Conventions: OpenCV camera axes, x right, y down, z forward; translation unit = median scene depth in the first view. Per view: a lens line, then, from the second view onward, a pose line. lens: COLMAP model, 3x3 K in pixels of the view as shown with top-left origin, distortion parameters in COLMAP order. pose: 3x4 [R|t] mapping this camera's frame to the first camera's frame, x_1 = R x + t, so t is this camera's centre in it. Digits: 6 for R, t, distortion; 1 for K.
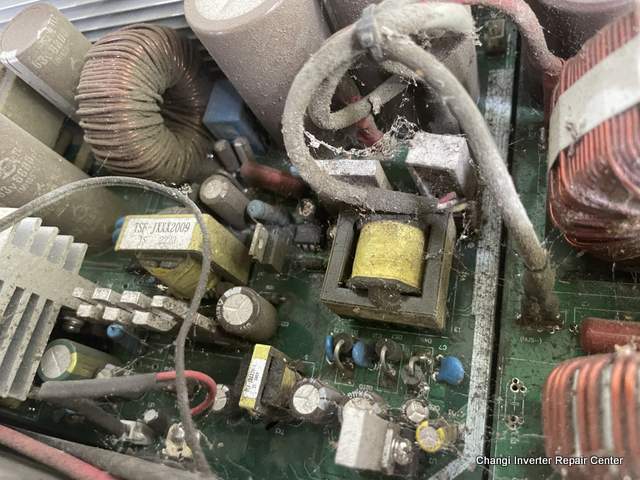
lens RADIAL K [[501.8, 0, 320.2], [0, 501.8, 248.4], [0, 0, 1]] dist [-0.004695, -0.008361]
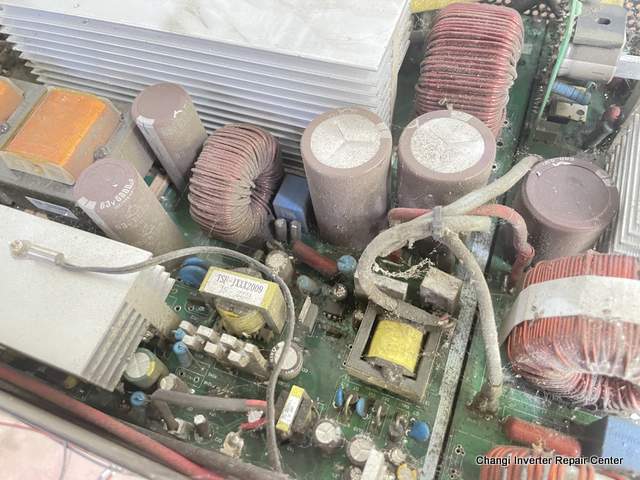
lens RADIAL K [[484.7, 0, 320.0], [0, 484.7, 240.0], [0, 0, 1]] dist [0.004839, -0.001700]
pose [[0.959434, 0.244650, 0.140120, -0.359446], [-0.238266, 0.969288, -0.060918, -0.145793], [-0.150720, 0.025061, 0.988259, -0.386815]]
